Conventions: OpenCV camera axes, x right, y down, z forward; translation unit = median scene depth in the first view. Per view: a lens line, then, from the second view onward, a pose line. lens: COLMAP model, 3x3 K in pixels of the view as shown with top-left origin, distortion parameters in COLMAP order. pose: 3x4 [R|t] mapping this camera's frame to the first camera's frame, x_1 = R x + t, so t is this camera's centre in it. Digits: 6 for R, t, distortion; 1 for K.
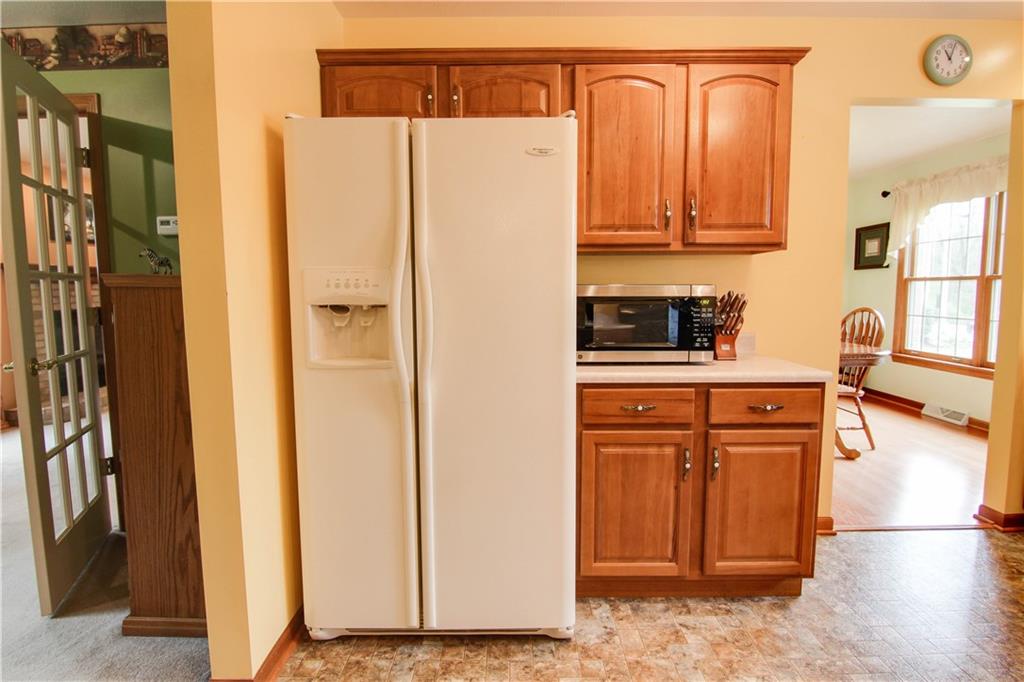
lens RADIAL K [[522.0, 0, 508.6], [0, 522.0, 342.4], [0, 0, 1]] dist [-0.016579, -0.005204]
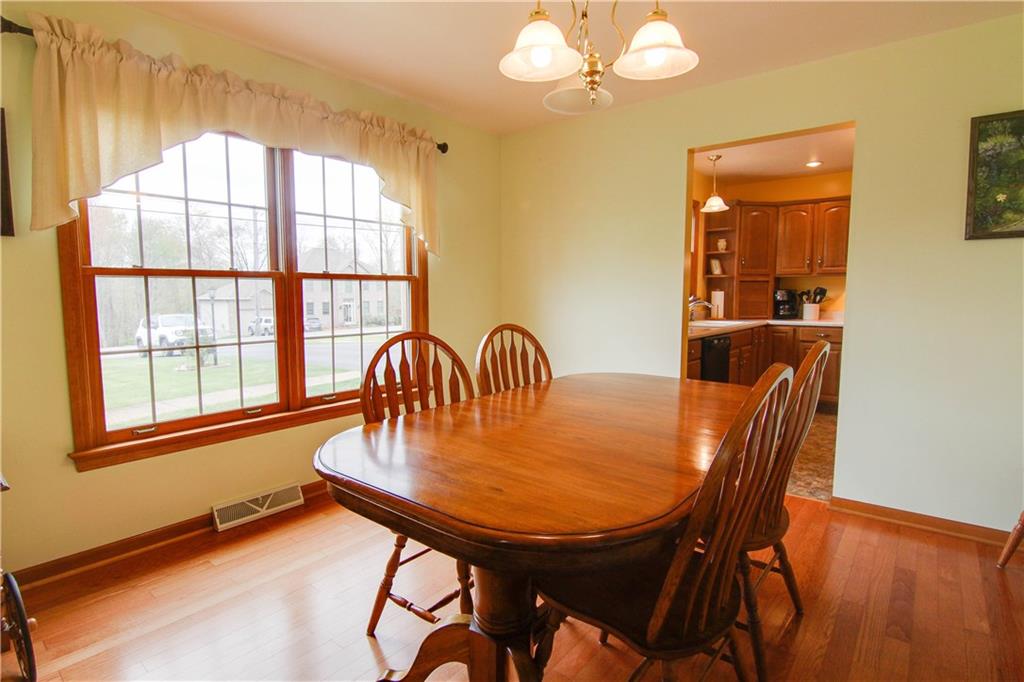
lens RADIAL K [[522.0, 0, 496.4], [0, 522.0, 341.9], [0, 0, 1]] dist [-0.016579, -0.005204]
pose [[-0.767786, -0.048597, 0.638861, 0.529508], [0.073145, 0.983952, 0.162754, -0.233741], [-0.636517, 0.171690, -0.751910, 2.385188]]
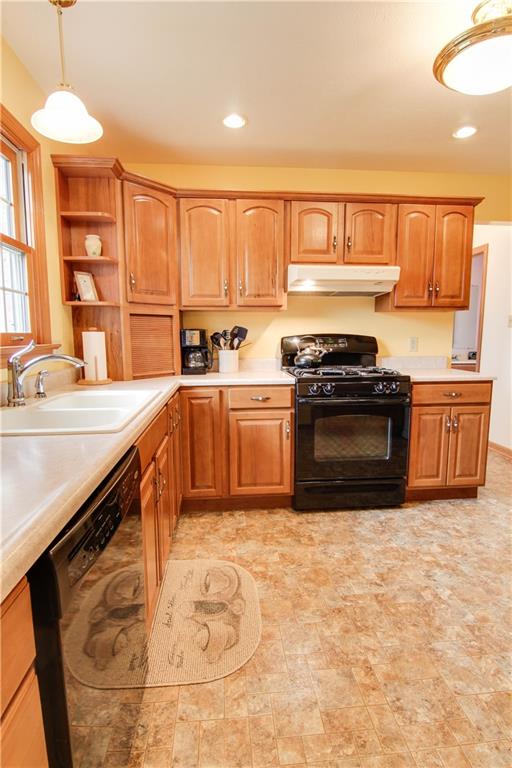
lens RADIAL K [[391.5, 0, 257.8], [0, 391.5, 383.9], [0, 0, 1]] dist [-0.016579, -0.005204]
pose [[-0.994827, 0.025052, -0.098447, 0.714663], [0.002410, 0.974662, 0.223670, -0.174093], [0.101556, 0.222276, -0.969680, 1.777661]]
